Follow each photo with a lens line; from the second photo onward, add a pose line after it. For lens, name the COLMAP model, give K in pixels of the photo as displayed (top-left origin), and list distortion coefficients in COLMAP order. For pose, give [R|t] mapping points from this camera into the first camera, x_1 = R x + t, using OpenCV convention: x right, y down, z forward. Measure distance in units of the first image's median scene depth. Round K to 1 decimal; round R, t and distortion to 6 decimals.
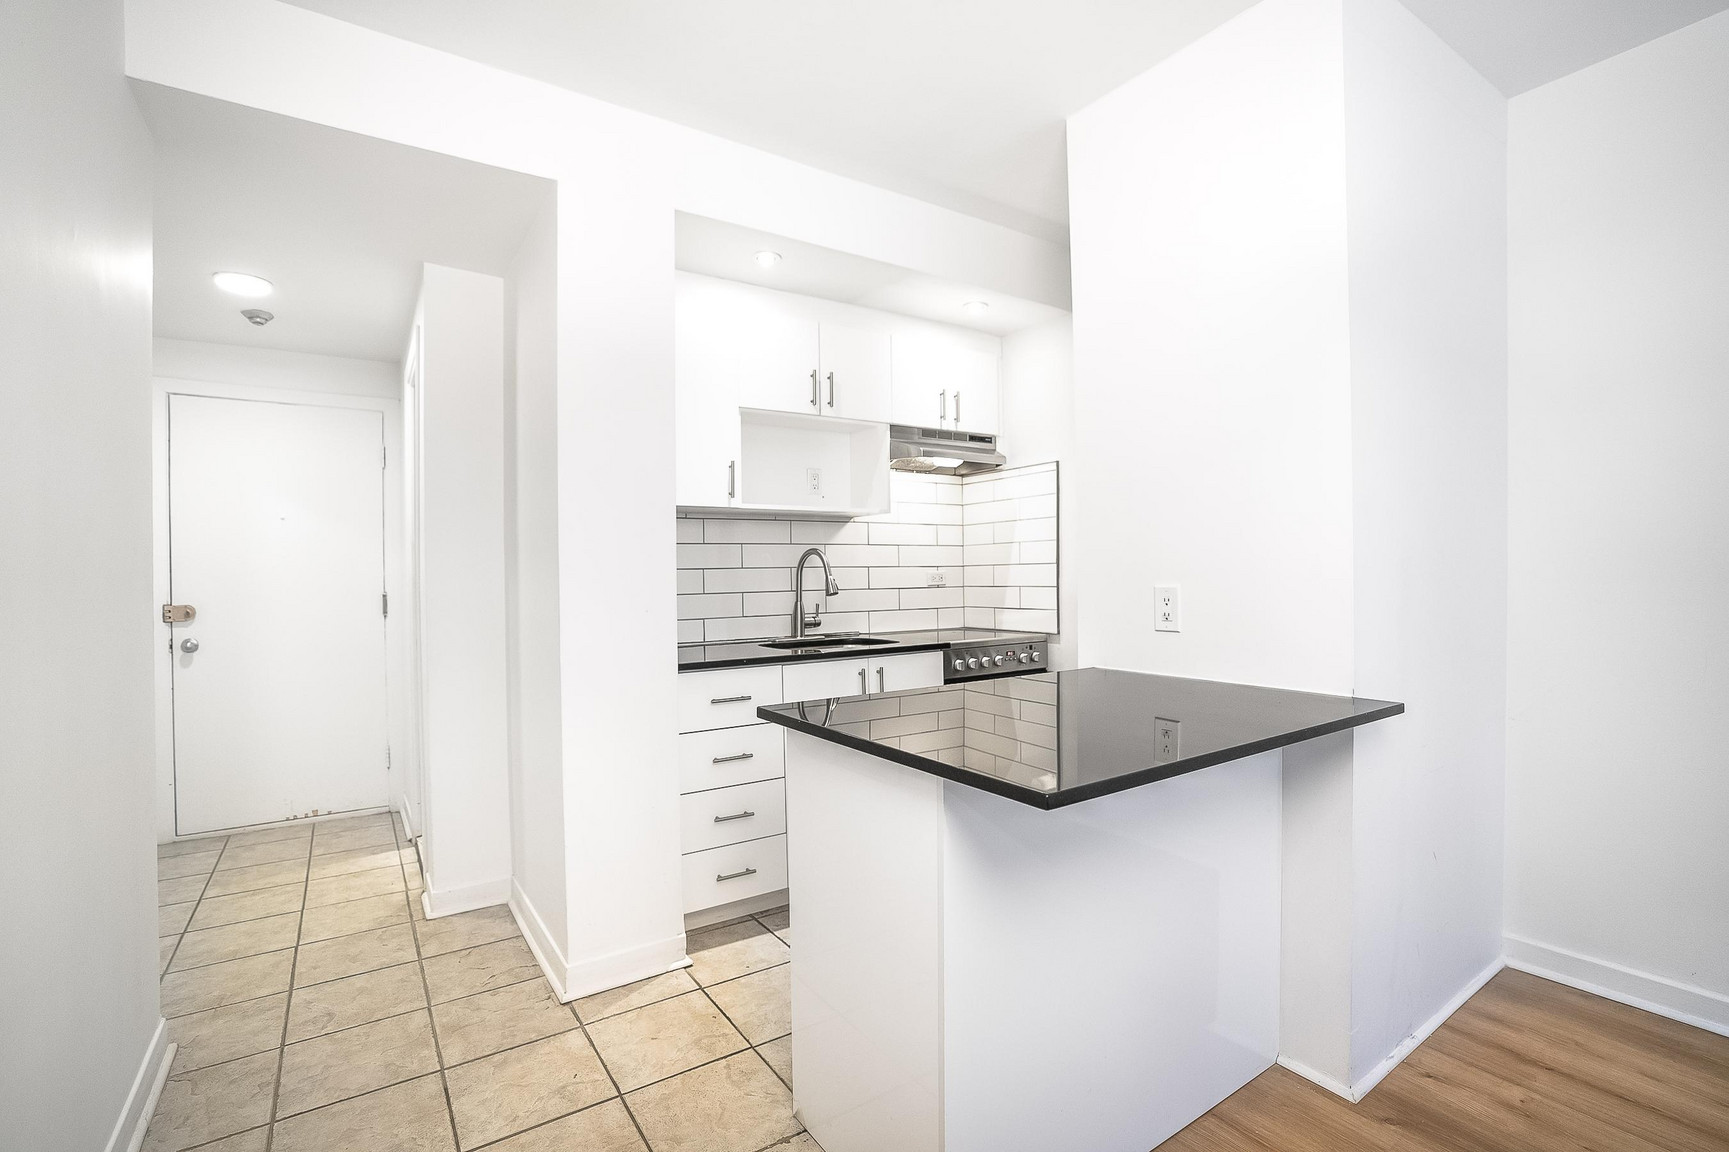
lens RADIAL K [[801.4, 0, 857.6], [0, 801.4, 586.4], [0, 0, 1]] dist [-0.002861, 0.001254]
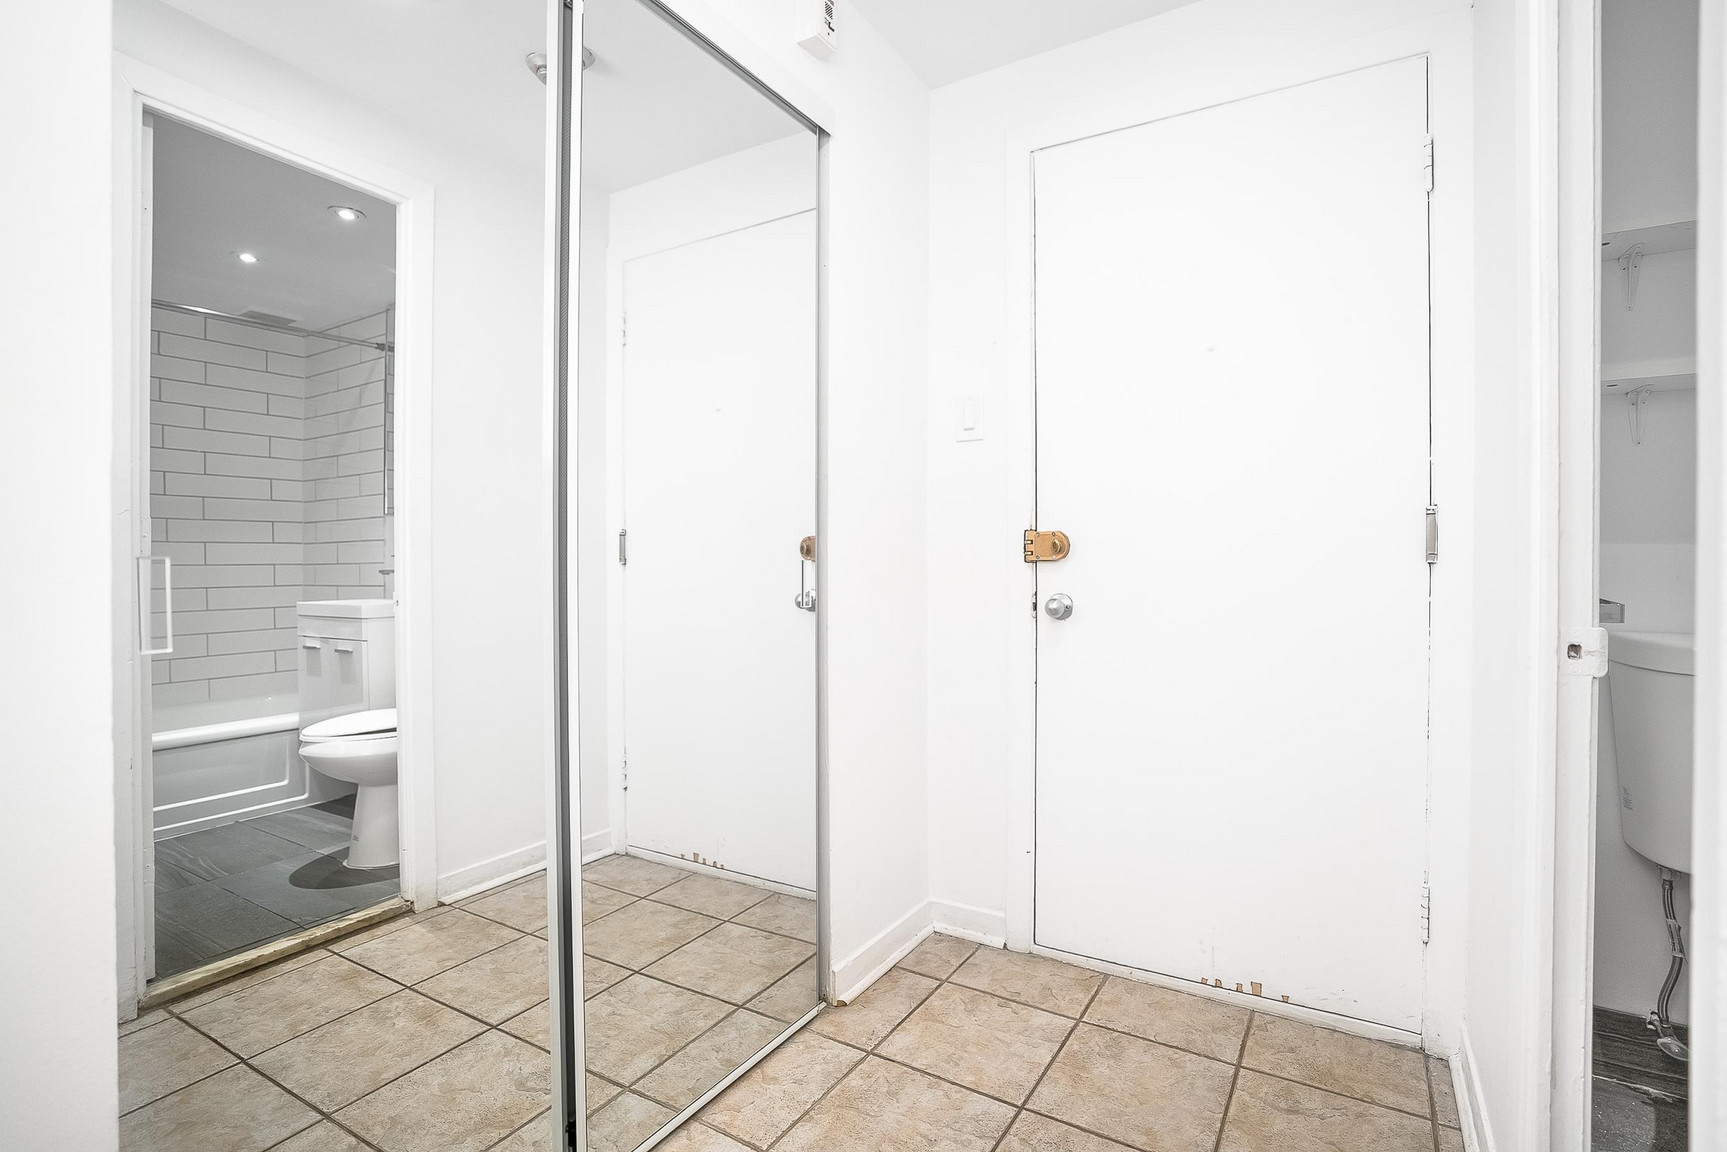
lens RADIAL K [[807.6, 0, 878.1], [0, 807.6, 581.6], [0, 0, 1]] dist [-0.052528, 0.017582]
pose [[0.431024, 0.030913, -0.901811, -0.397986], [-0.015082, 0.999520, 0.027054, 0.044454], [0.902214, 0.001940, 0.431284, 0.653555]]
